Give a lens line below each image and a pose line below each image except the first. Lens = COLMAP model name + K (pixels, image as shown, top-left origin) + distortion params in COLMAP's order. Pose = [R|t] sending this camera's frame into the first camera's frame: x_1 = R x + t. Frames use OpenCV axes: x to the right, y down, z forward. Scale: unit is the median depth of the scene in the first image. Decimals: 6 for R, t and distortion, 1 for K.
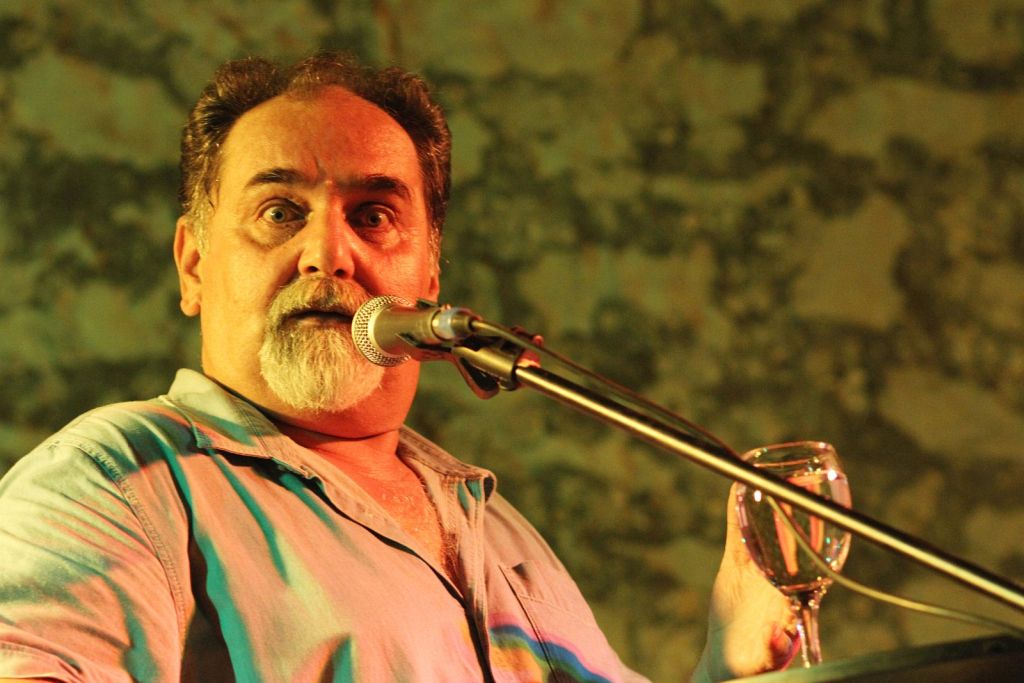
lens RADIAL K [[3925.2, 0, 504.4], [0, 3925.2, 341.6], [0, 0, 1]] dist [-0.066137, 0.000000]
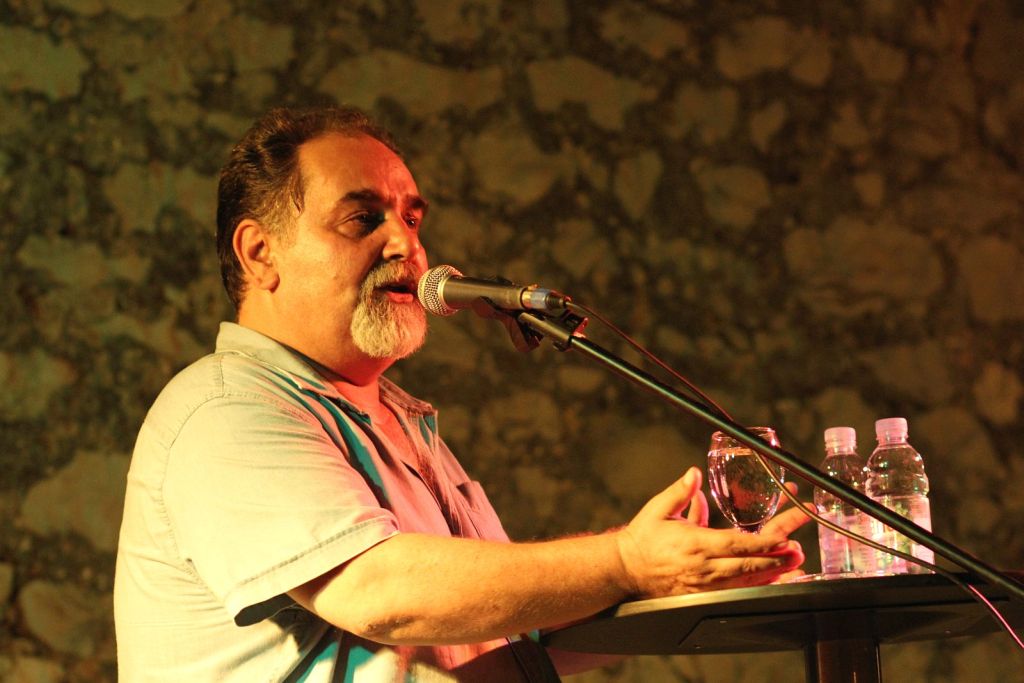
lens RADIAL K [[3925.2, 0, 478.5], [0, 3925.2, 360.2], [0, 0, 1]] dist [-0.066137, 0.000000]
pose [[0.949939, 0.097318, 0.296891, -0.240212], [-0.113405, 0.992844, 0.037412, -0.019860], [-0.291126, -0.069208, 0.954178, -0.209060]]
